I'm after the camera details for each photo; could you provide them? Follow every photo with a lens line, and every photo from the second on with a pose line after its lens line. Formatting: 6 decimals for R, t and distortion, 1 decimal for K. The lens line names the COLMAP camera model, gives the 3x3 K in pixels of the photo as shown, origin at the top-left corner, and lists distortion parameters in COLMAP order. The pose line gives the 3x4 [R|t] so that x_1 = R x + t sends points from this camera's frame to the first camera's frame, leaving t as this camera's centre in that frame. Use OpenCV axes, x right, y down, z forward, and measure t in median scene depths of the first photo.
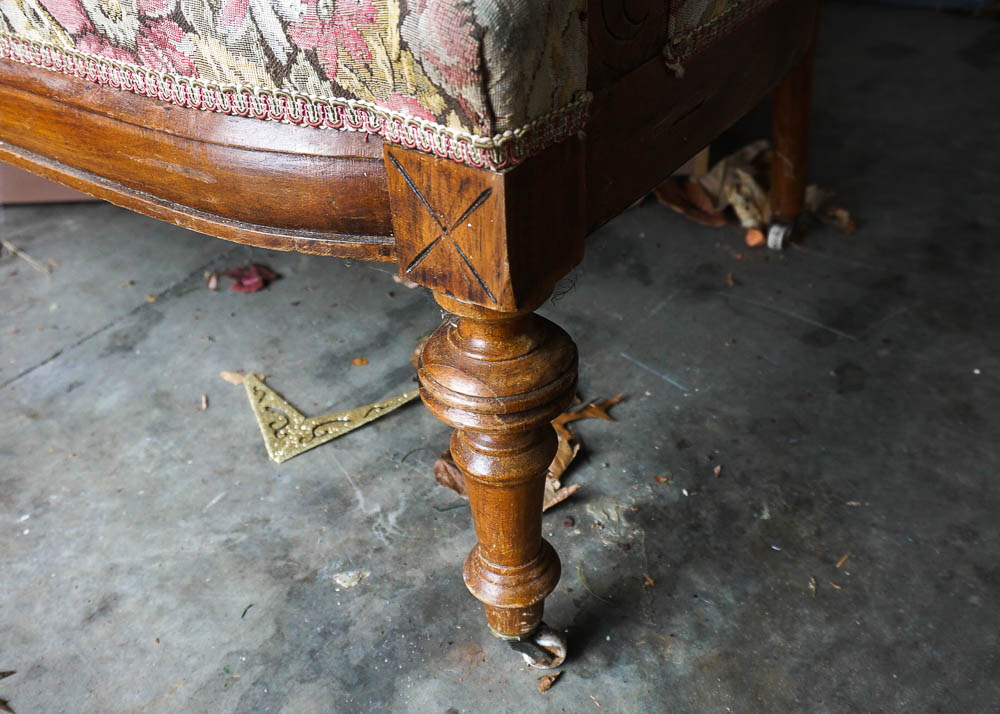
lens RADIAL K [[994.8, 0, 499.9], [0, 994.8, 356.8], [0, 0, 1]] dist [-0.002501, 0.000000]
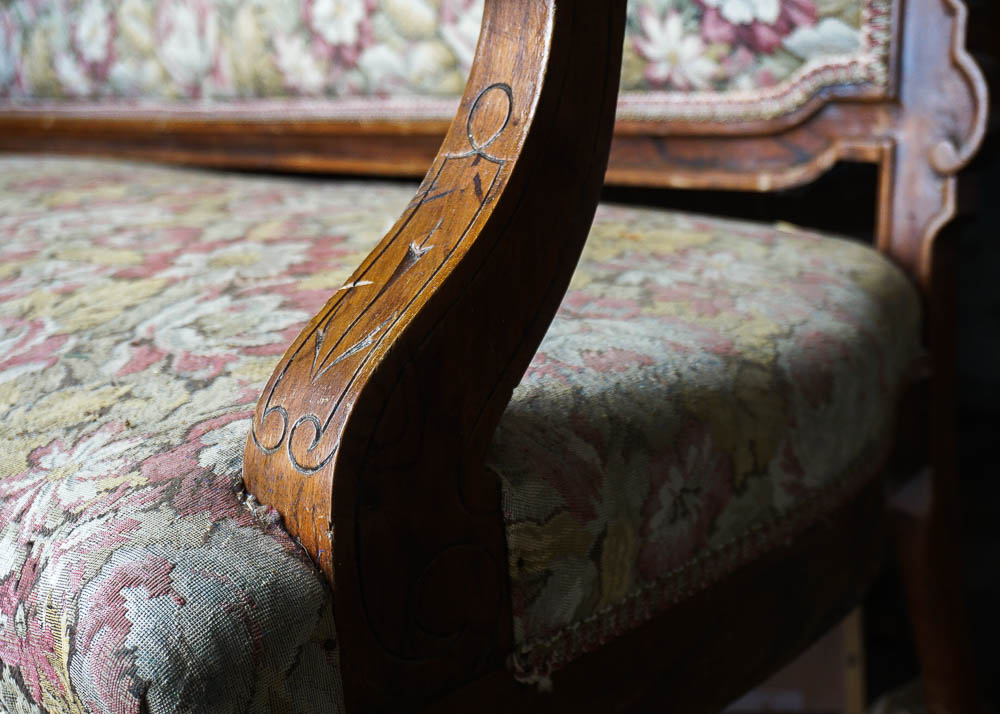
lens RADIAL K [[1408.8, 0, 500.0], [0, 1408.8, 357.1], [0, 0, 1]] dist [-0.006029, 0.000000]
pose [[0.983713, -0.000752, -0.179746, 0.409318], [-0.063357, 0.934361, -0.350651, -0.177423], [0.168212, 0.356328, 0.919095, -0.058040]]
